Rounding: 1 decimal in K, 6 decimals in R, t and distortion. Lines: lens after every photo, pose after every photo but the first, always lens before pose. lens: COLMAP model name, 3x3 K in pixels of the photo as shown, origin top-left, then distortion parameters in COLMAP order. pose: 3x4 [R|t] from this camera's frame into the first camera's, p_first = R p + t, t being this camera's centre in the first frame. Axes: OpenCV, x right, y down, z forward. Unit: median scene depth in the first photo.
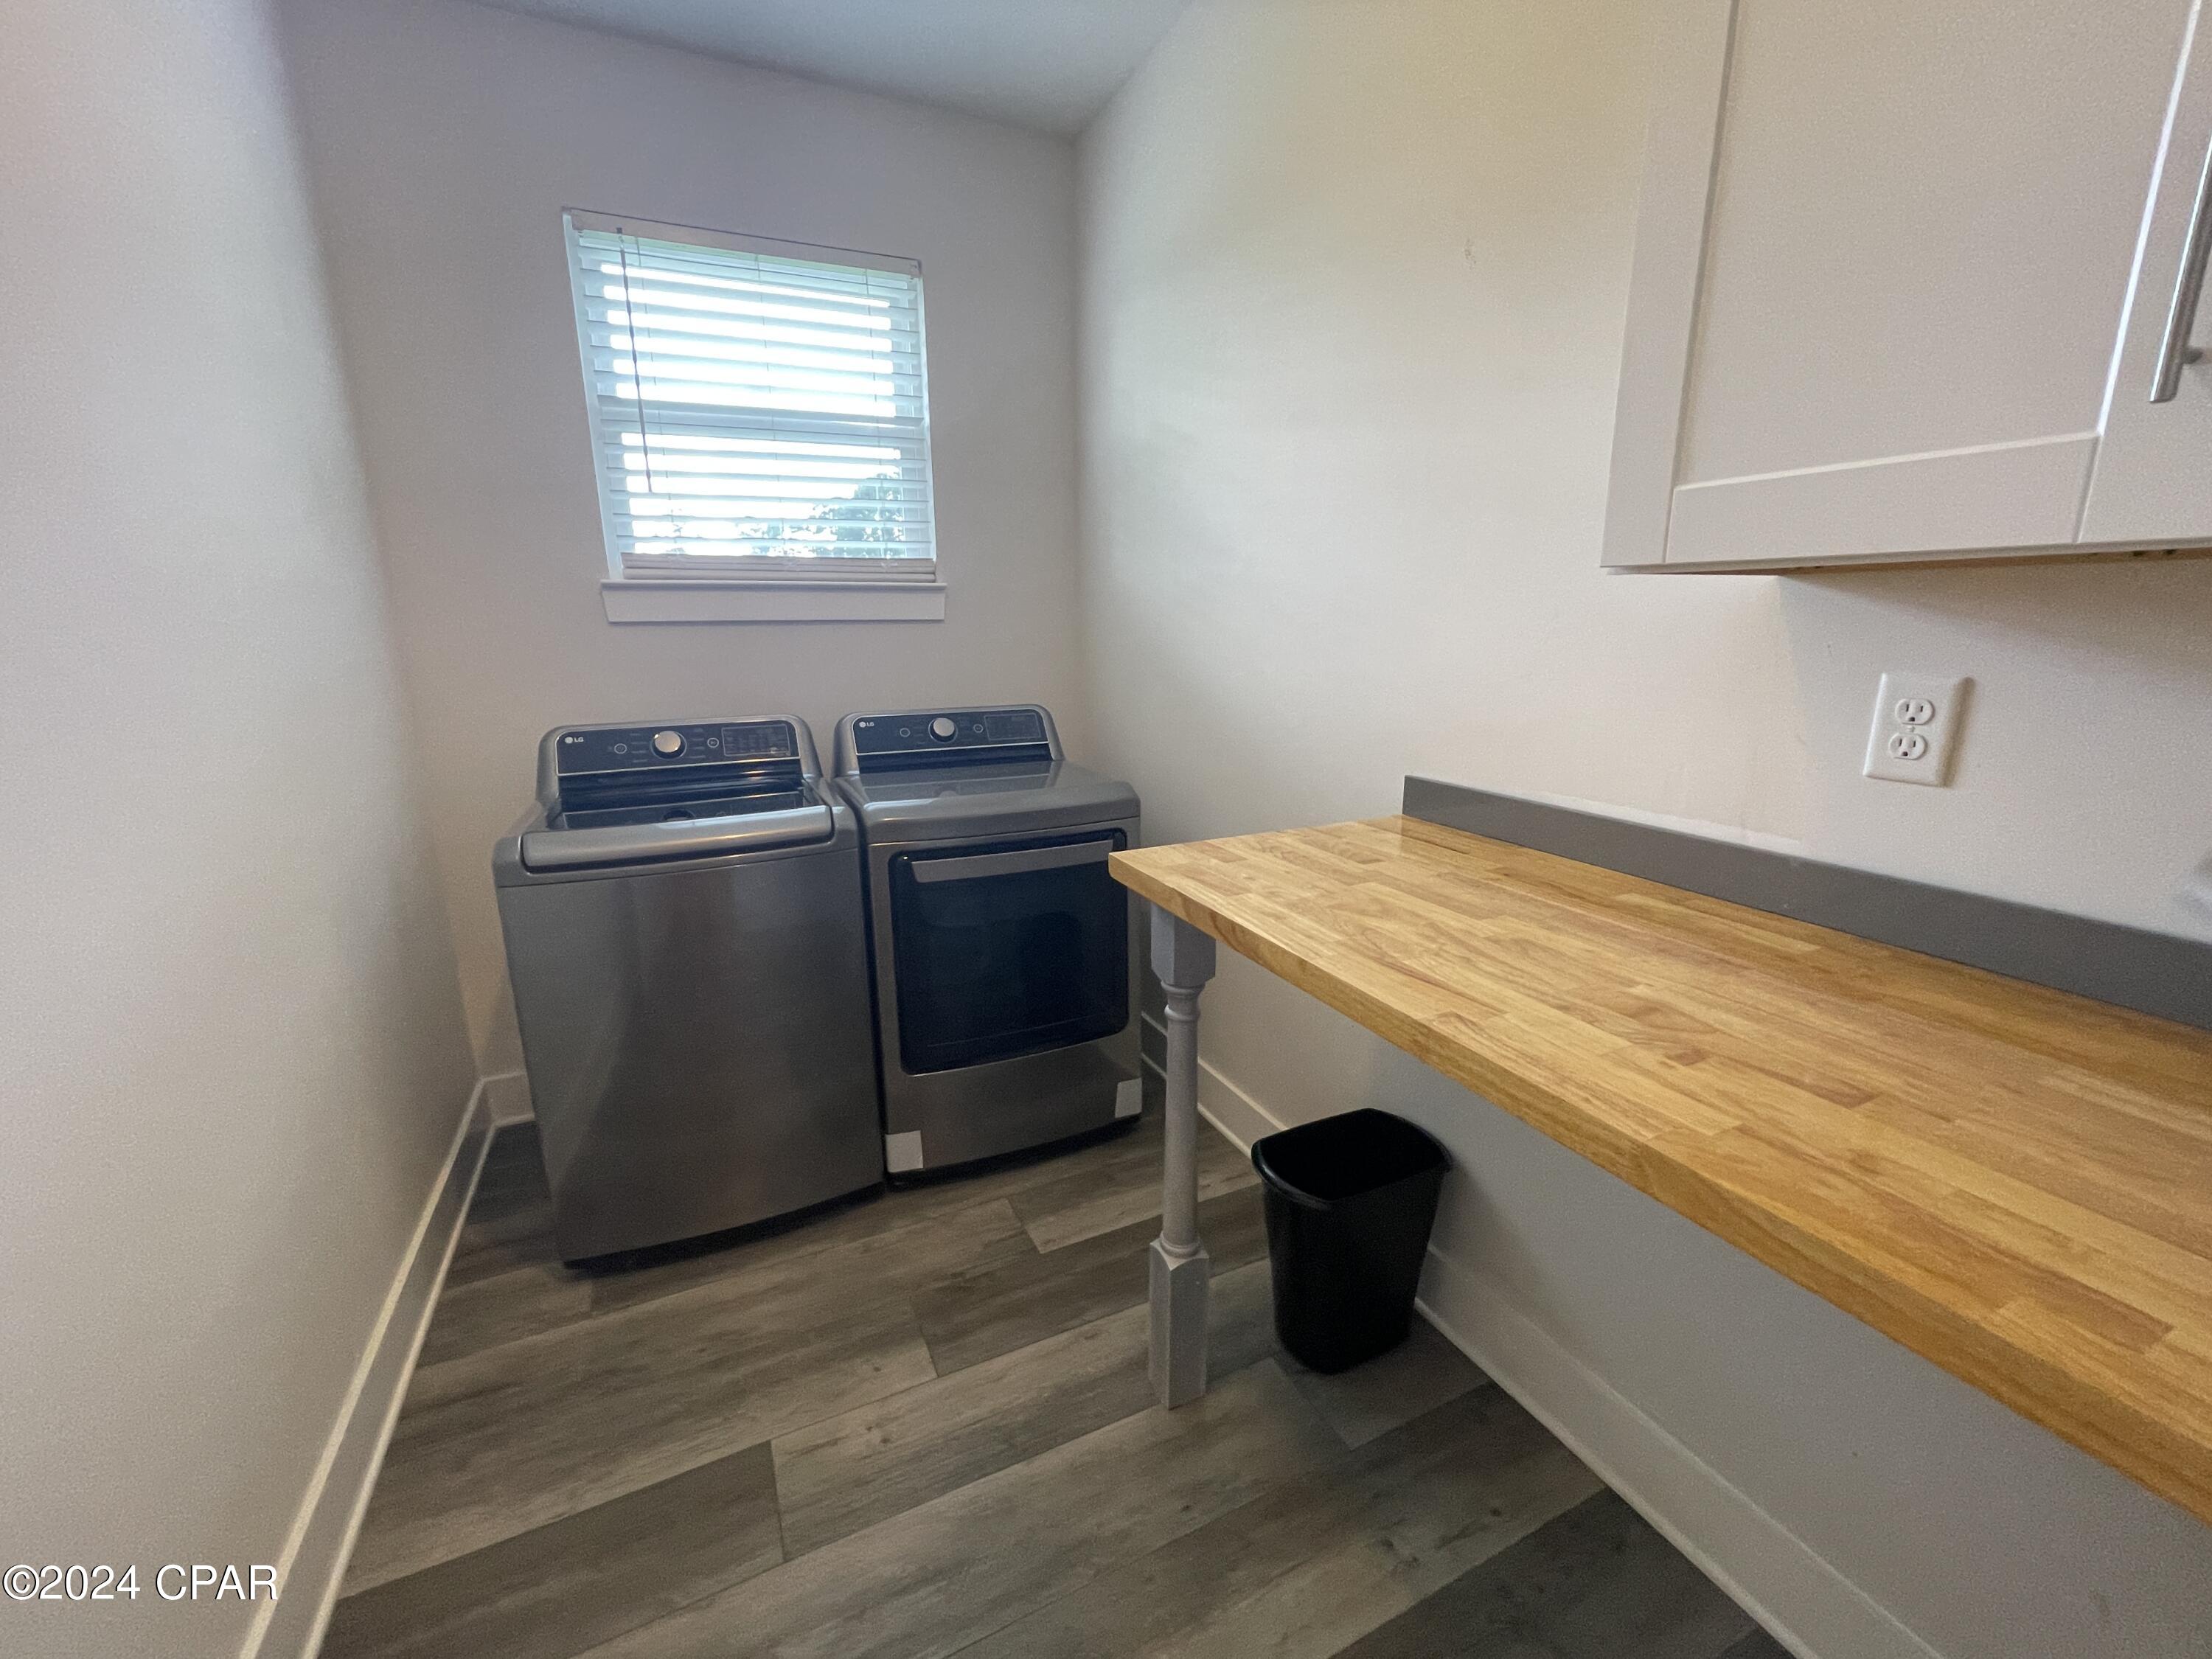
lens RADIAL K [[894.3, 0, 1102.1], [0, 894.3, 825.5], [0, 0, 1]] dist [0.000749, 0.000037]
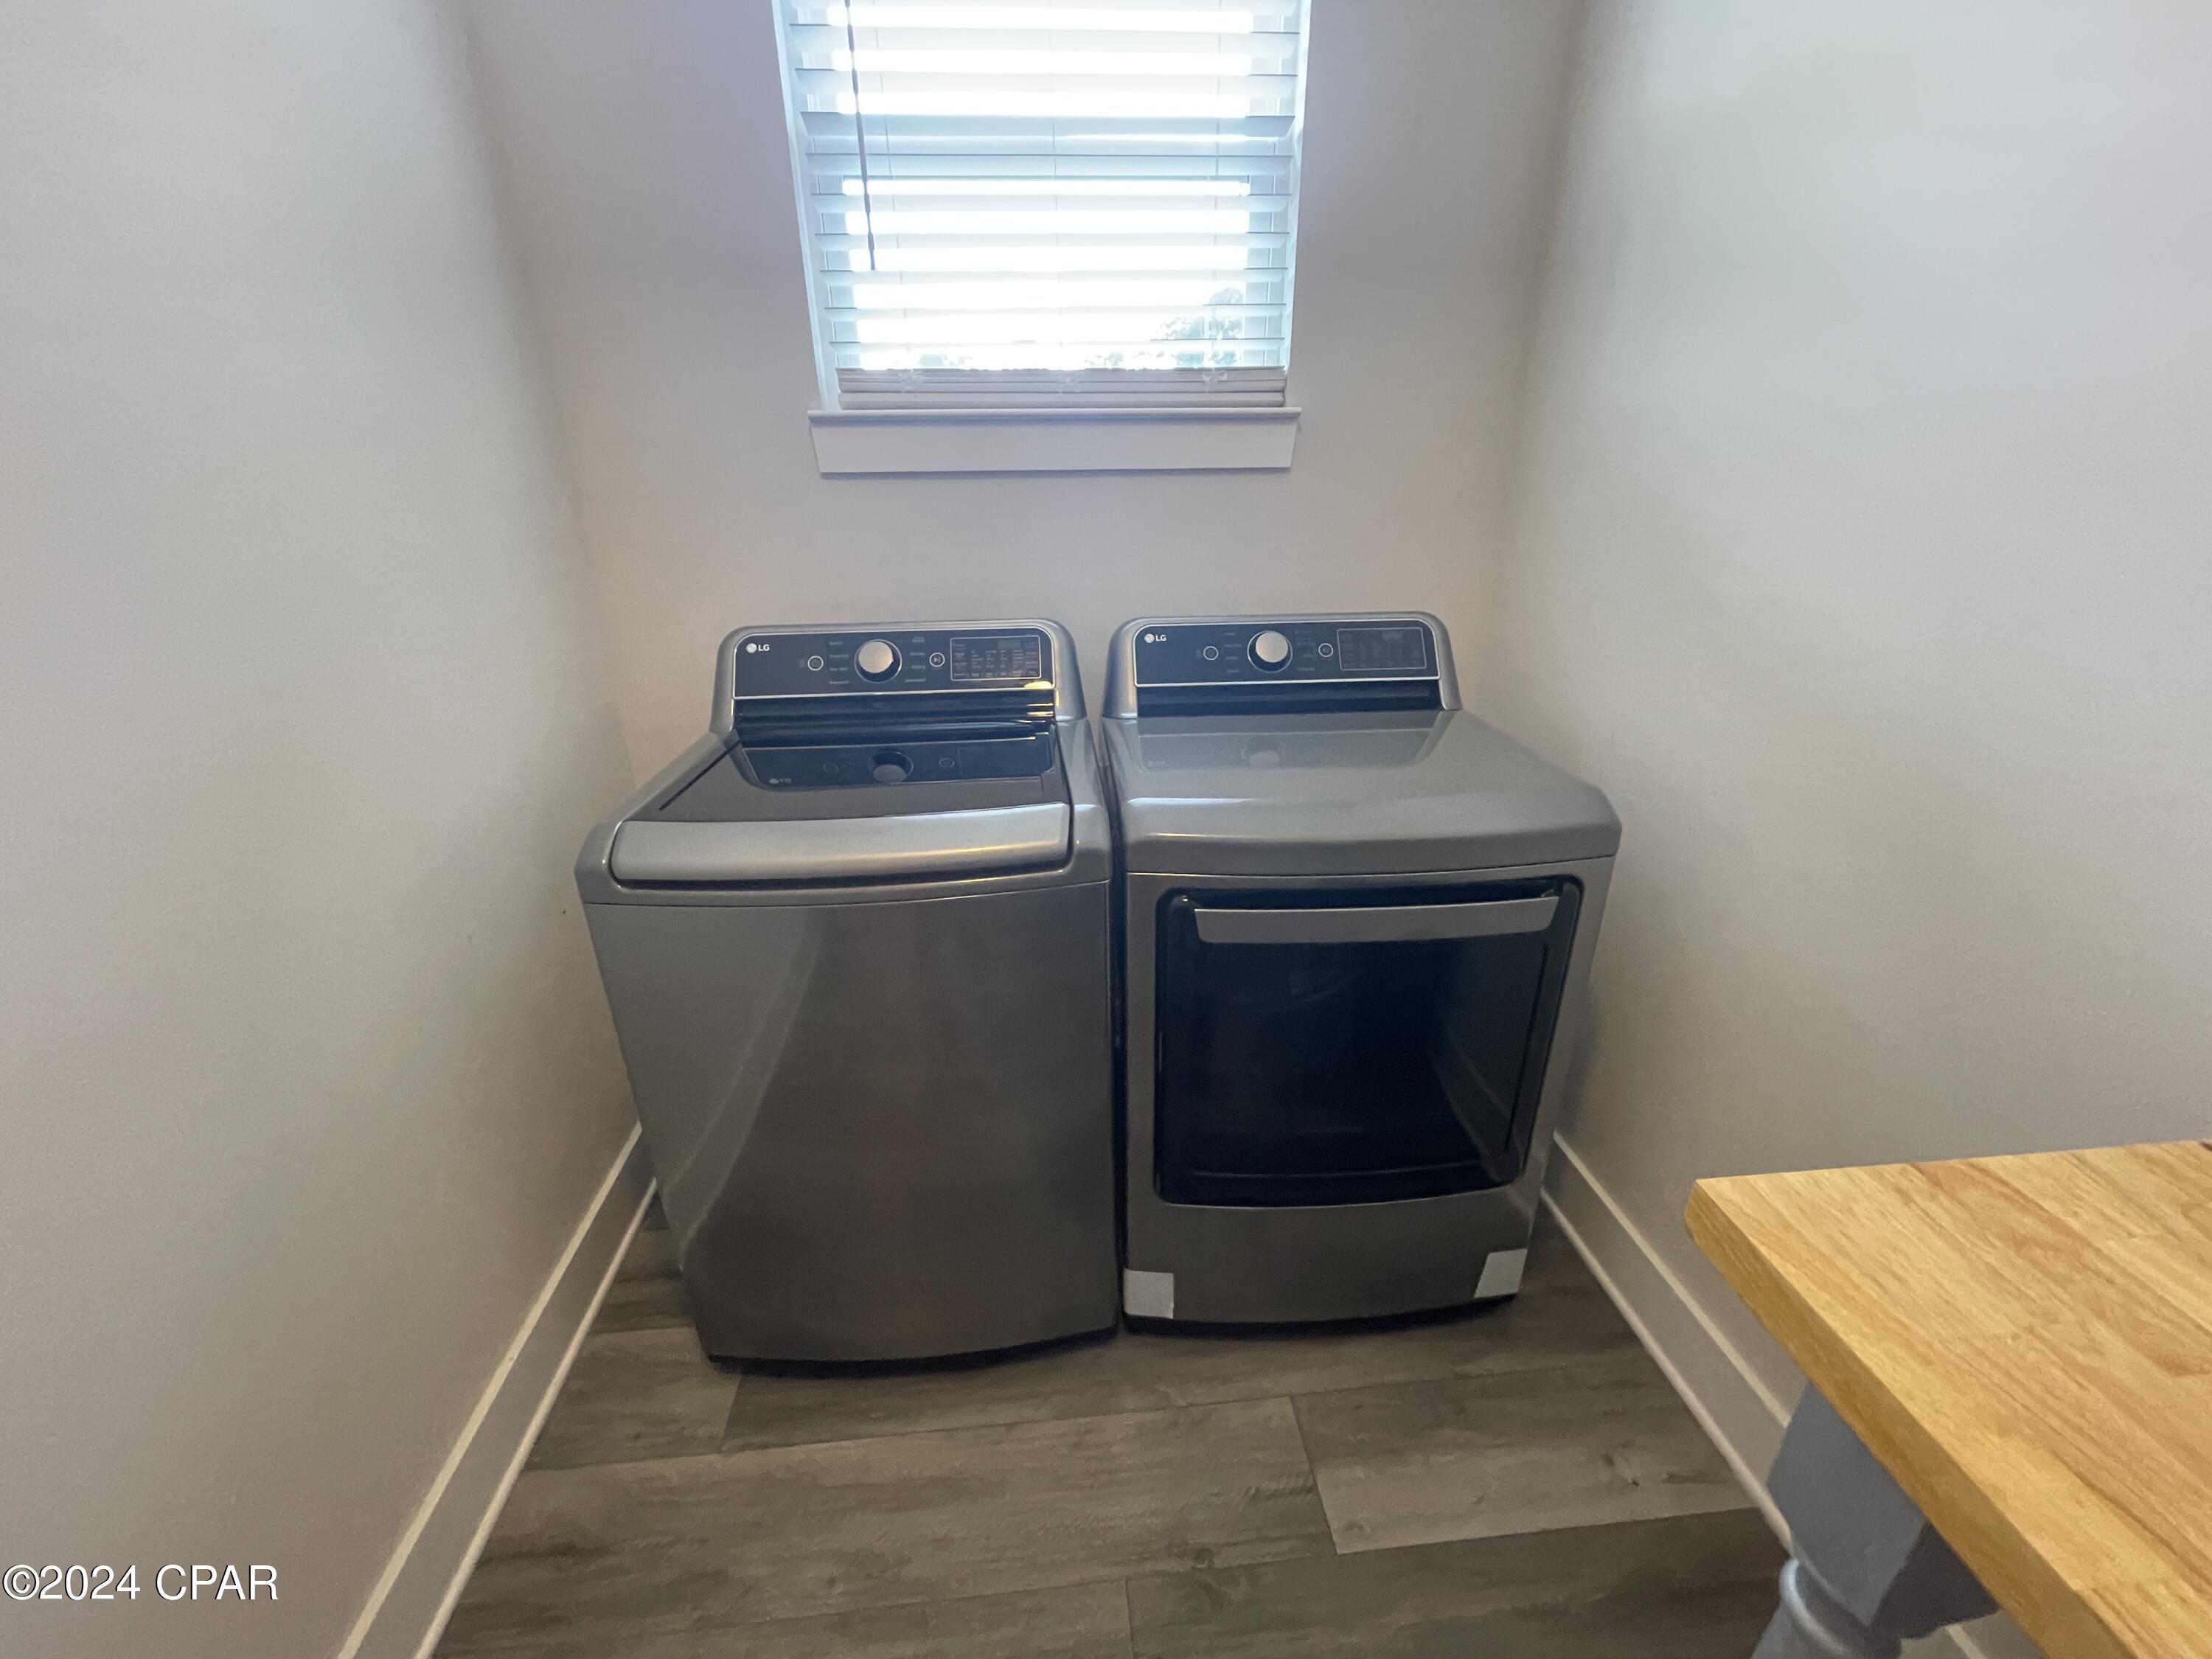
lens RADIAL K [[894.3, 0, 1102.1], [0, 894.3, 825.5], [0, 0, 1]] dist [0.000749, 0.000037]
pose [[0.938839, 0.130700, -0.318588, -0.075790], [-0.074948, 0.980548, 0.181408, -0.098177], [0.336101, -0.146435, 0.930372, 0.369775]]
